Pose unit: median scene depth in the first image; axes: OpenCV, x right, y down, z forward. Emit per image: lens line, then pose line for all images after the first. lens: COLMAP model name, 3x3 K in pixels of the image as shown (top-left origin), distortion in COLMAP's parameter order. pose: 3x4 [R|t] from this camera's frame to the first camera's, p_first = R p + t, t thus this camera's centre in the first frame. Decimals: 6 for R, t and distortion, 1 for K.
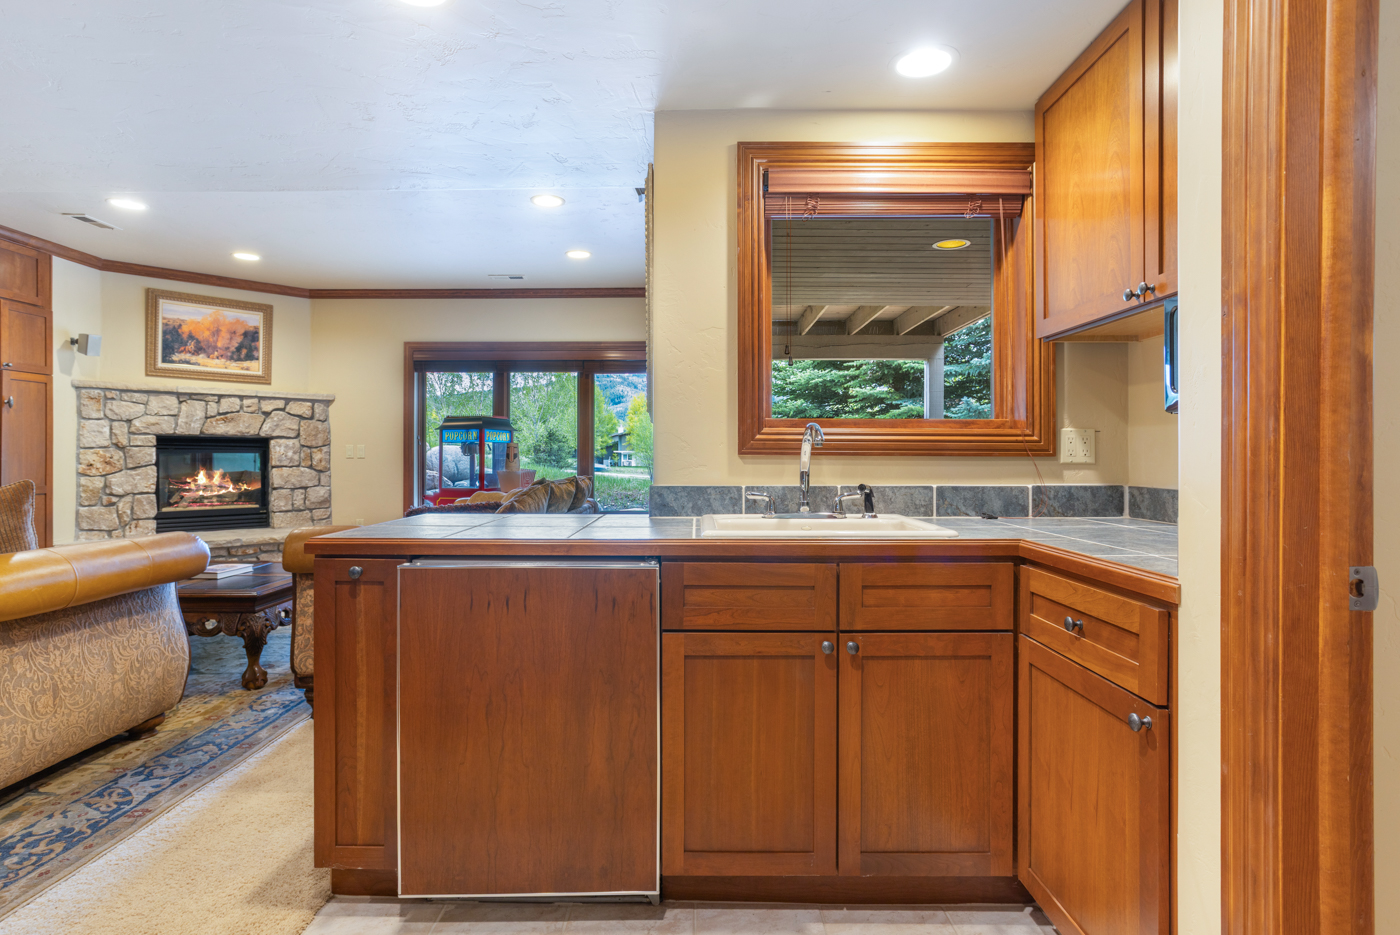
lens RADIAL K [[761.9, 0, 704.1], [0, 761.9, 454.2], [0, 0, 1]] dist [-0.010483, 0.003719]
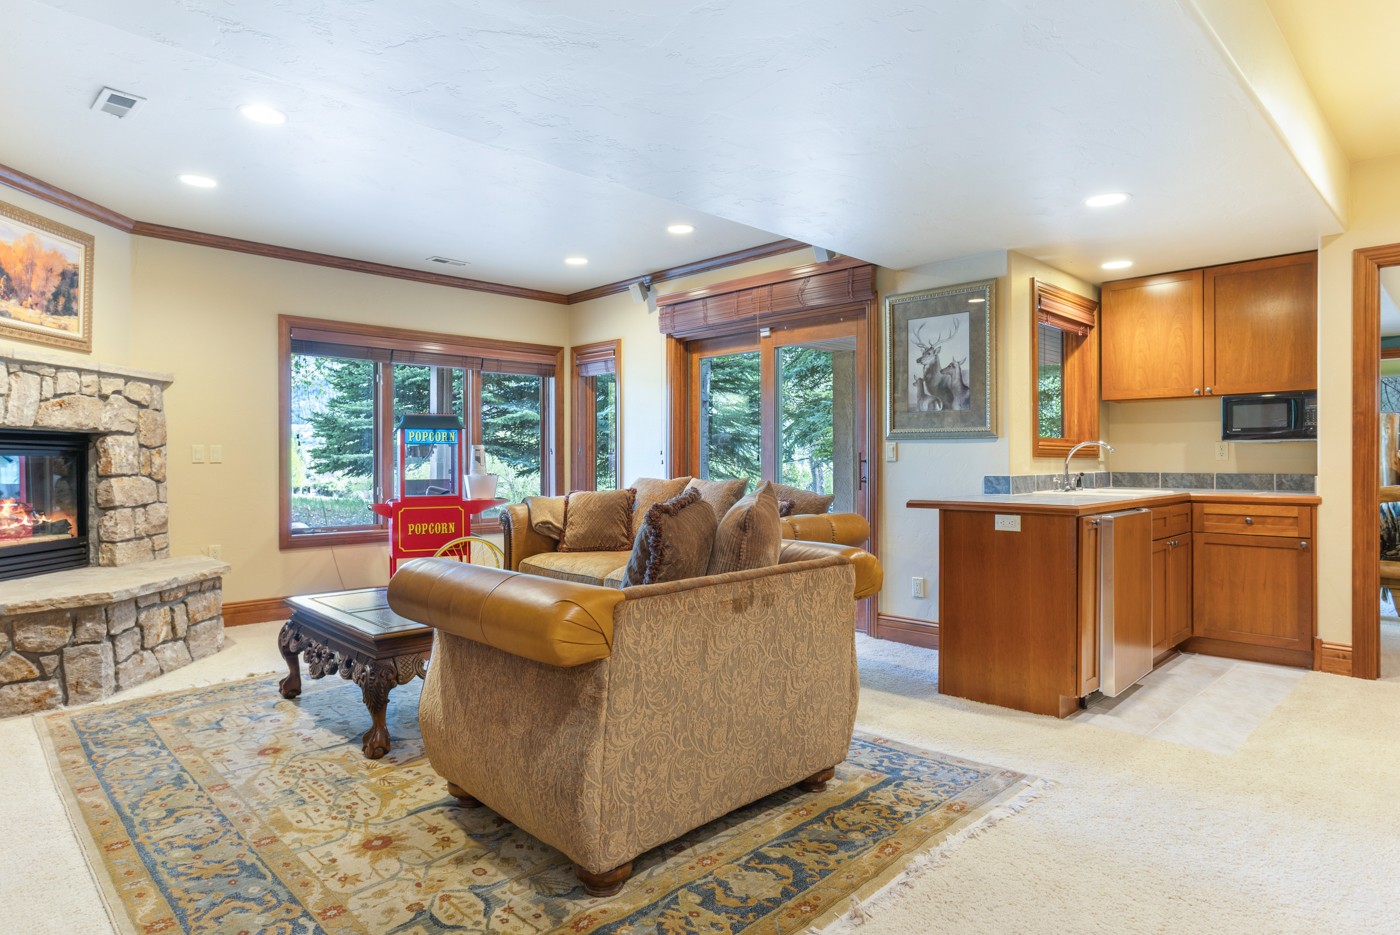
lens RADIAL K [[802.1, 0, 742.0], [0, 802.1, 460.9], [0, 0, 1]] dist [0.006013, -0.000580]
pose [[0.683260, -0.003169, 0.730168, -0.718858], [0.000737, 0.999993, 0.003650, 0.000769], [-0.730175, -0.001956, 0.683257, 0.096463]]
